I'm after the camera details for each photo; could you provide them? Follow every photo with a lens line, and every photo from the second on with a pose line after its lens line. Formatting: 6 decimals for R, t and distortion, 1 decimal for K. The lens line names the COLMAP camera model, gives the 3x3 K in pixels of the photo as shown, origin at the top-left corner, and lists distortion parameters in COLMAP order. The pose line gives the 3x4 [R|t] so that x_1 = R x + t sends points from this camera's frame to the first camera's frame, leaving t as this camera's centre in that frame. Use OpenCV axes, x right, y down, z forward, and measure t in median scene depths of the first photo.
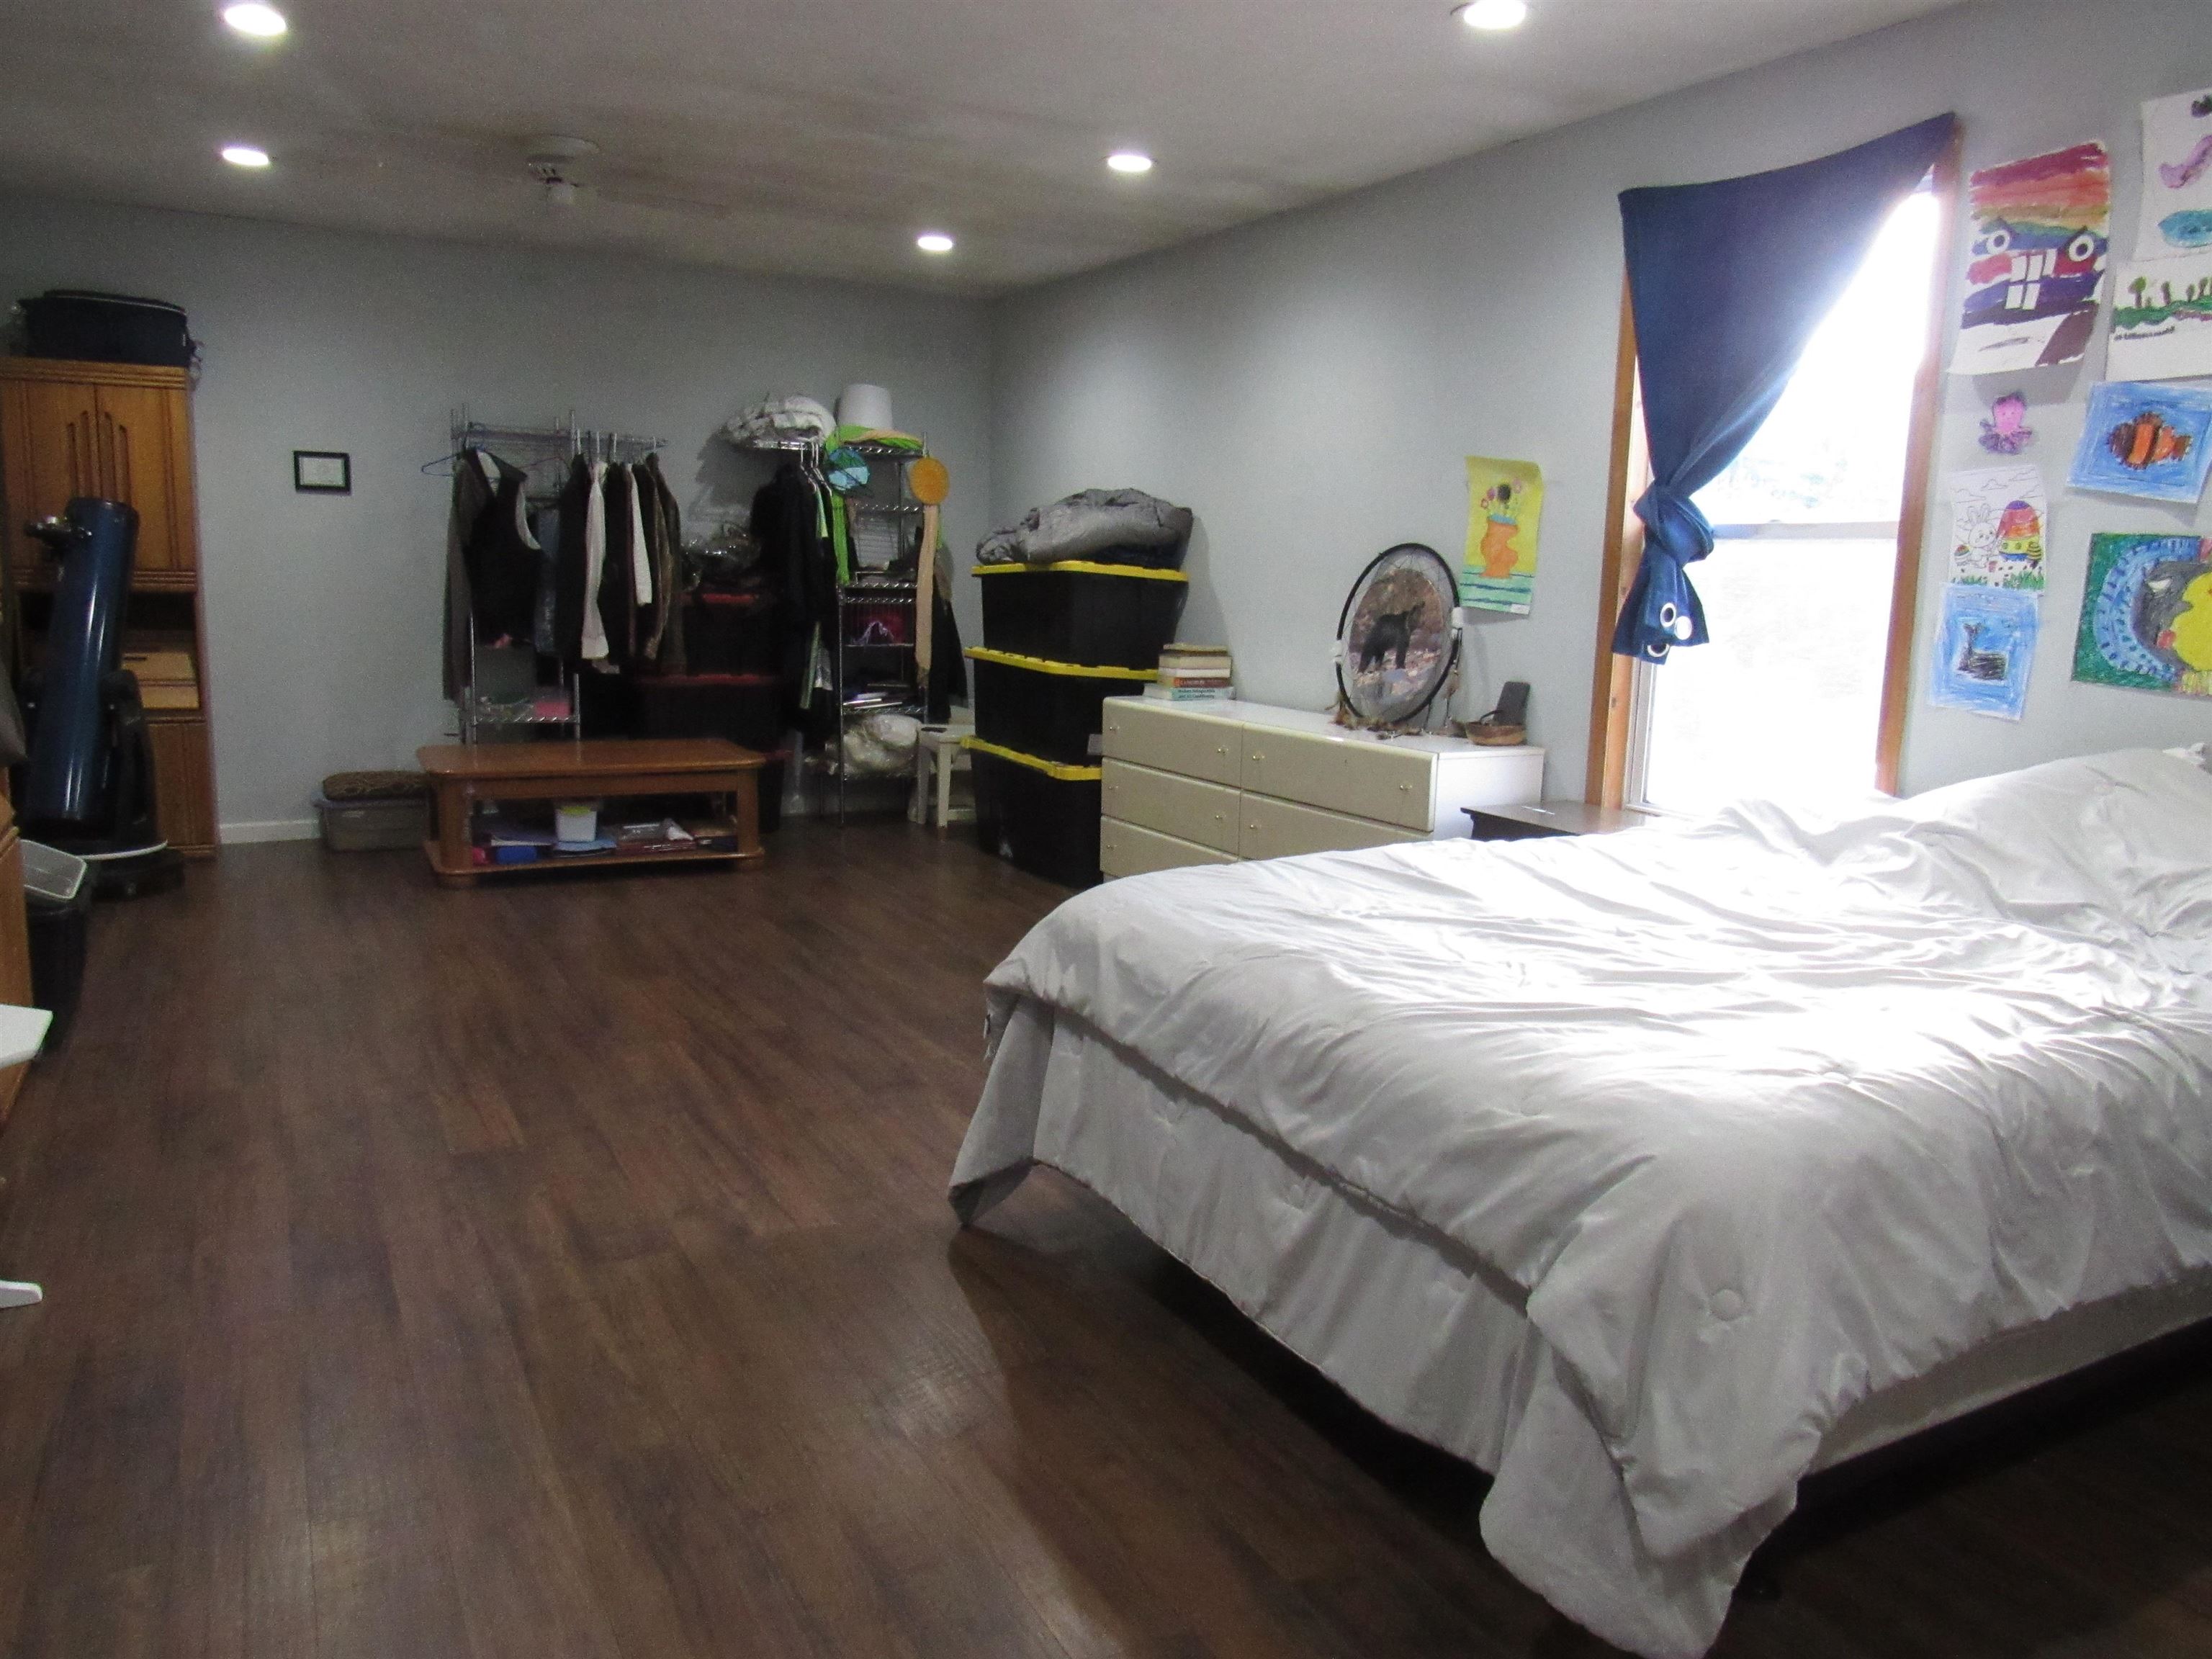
lens RADIAL K [[1608.6, 0, 1106.0], [0, 1608.6, 829.5], [0, 0, 1]] dist [0.006017, -0.000500]
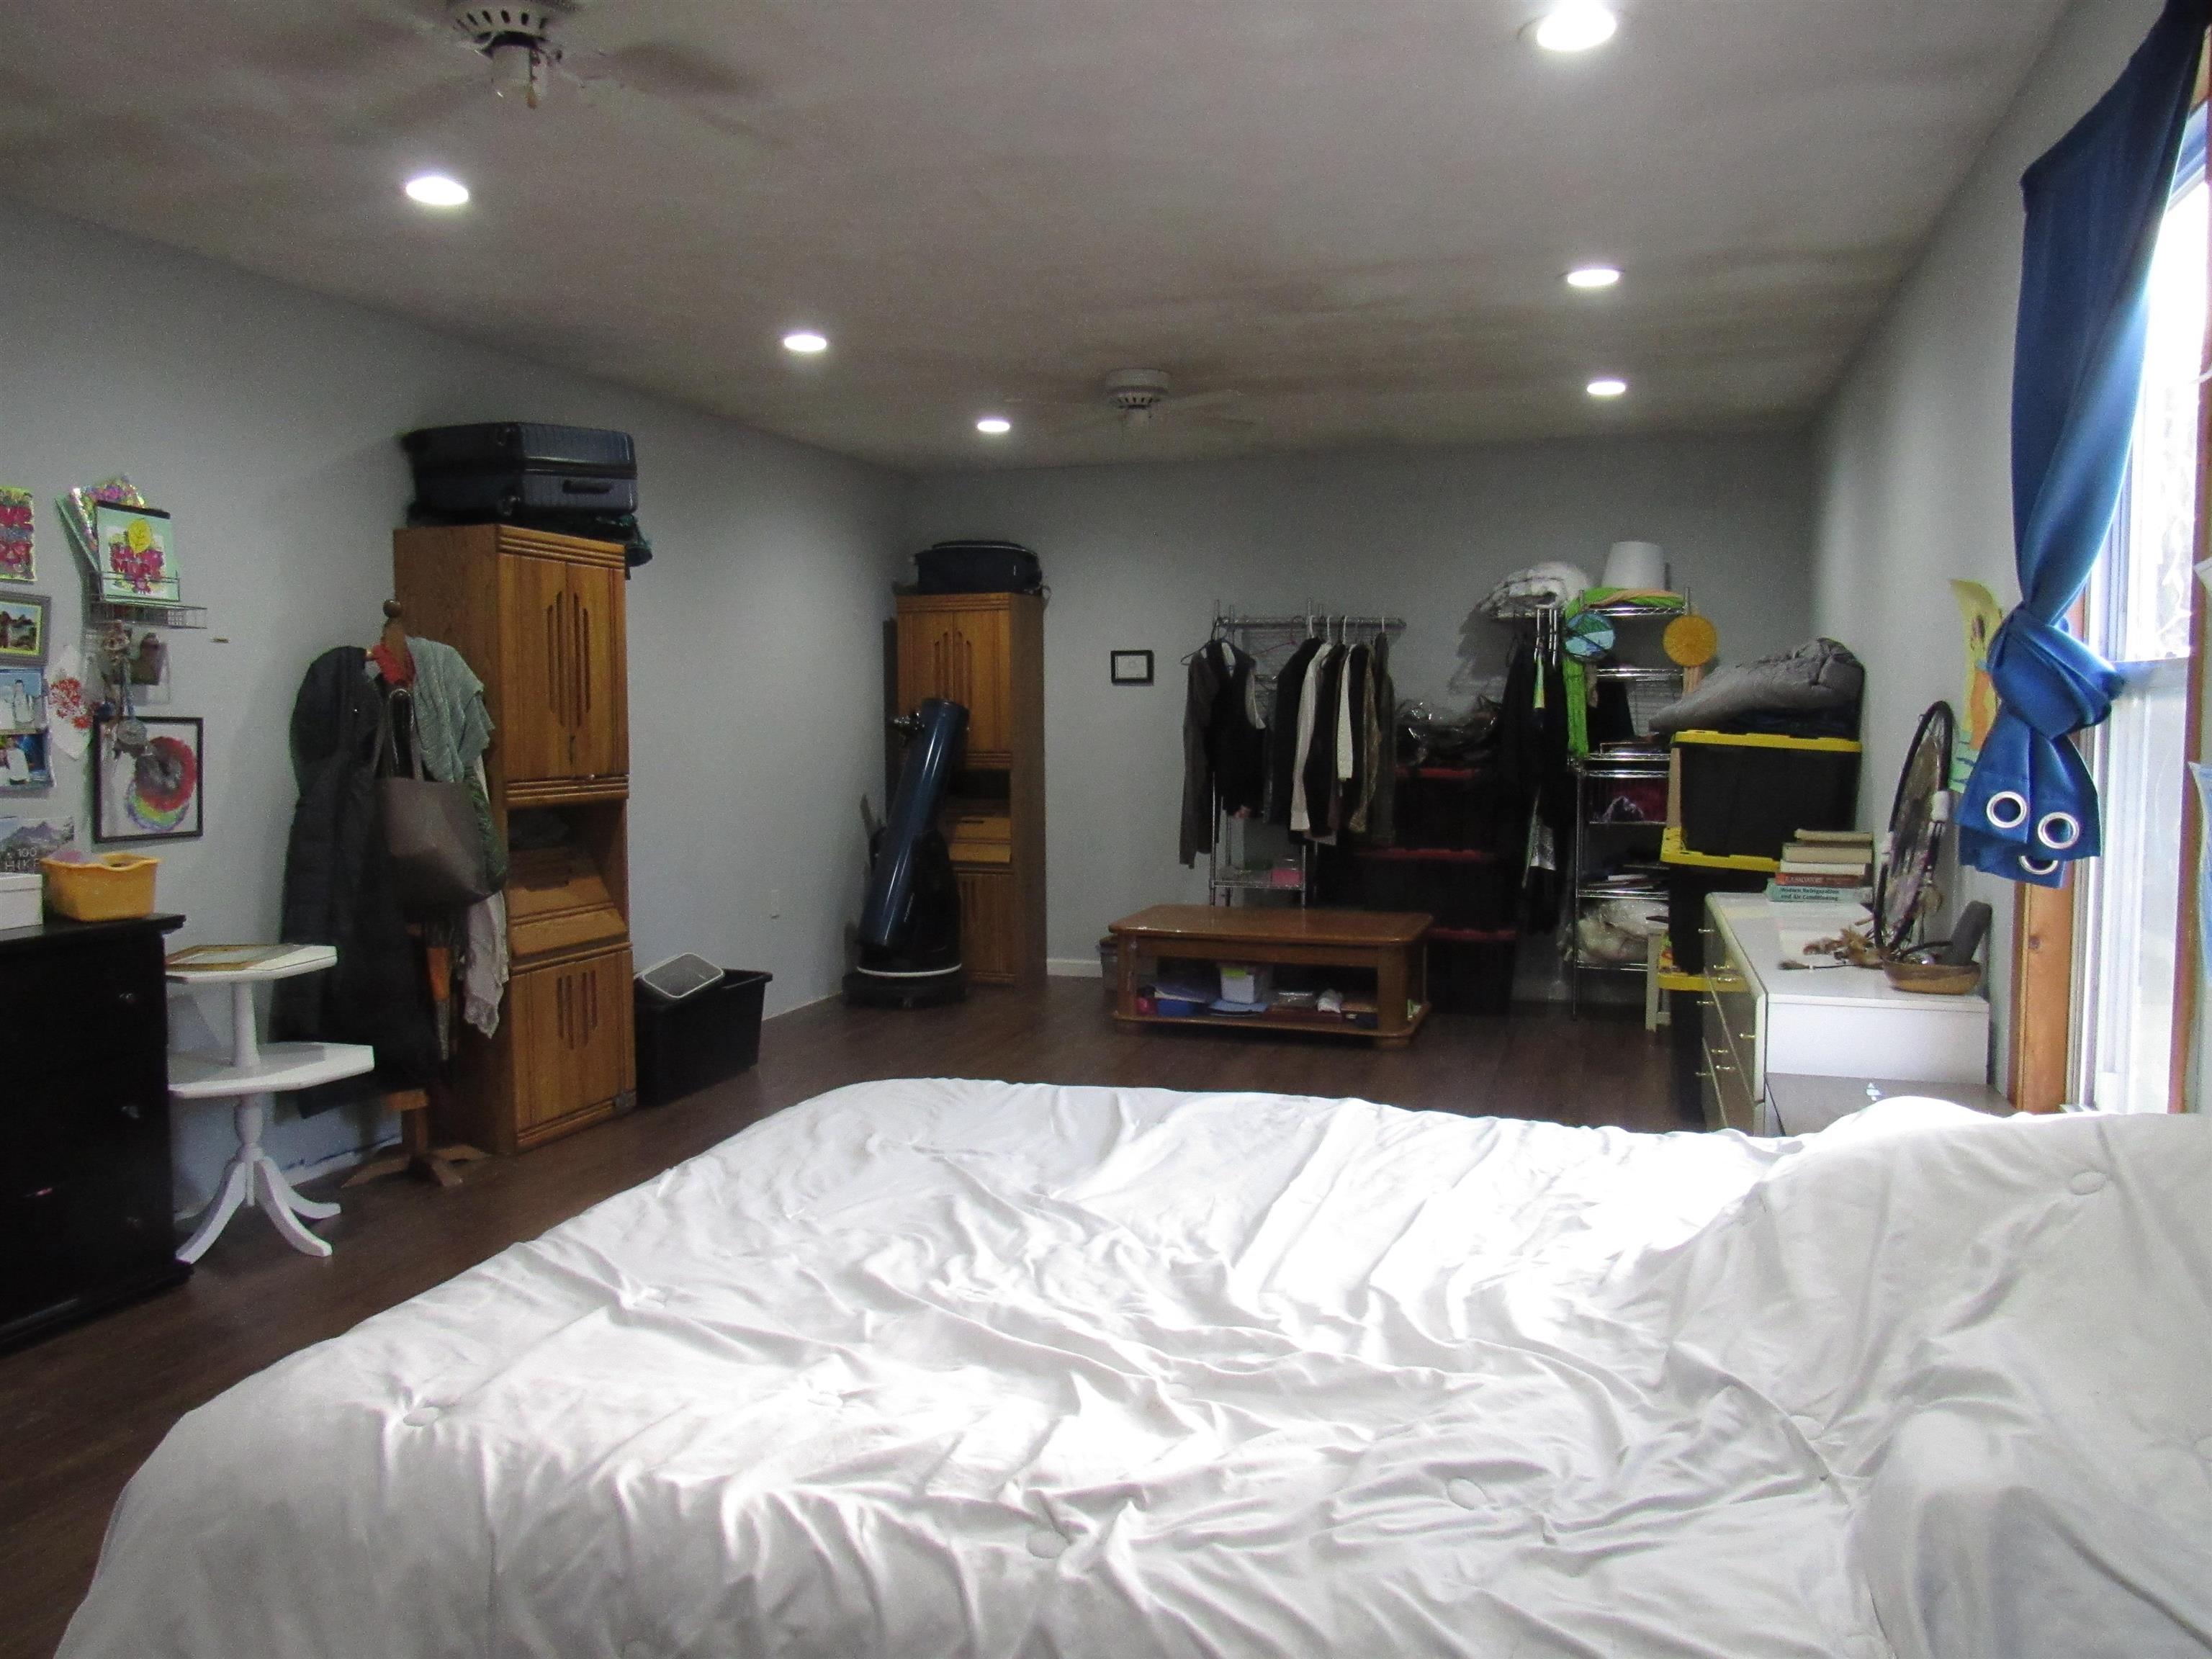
lens RADIAL K [[1606.7, 0, 1117.5], [0, 1606.7, 849.8], [0, 0, 1]] dist [-0.004323, -0.032243]
pose [[0.693939, 0.033719, -0.719244, 0.352884], [-0.096206, 0.994288, -0.046207, -0.033918], [0.713578, 0.101261, 0.693219, 0.191542]]
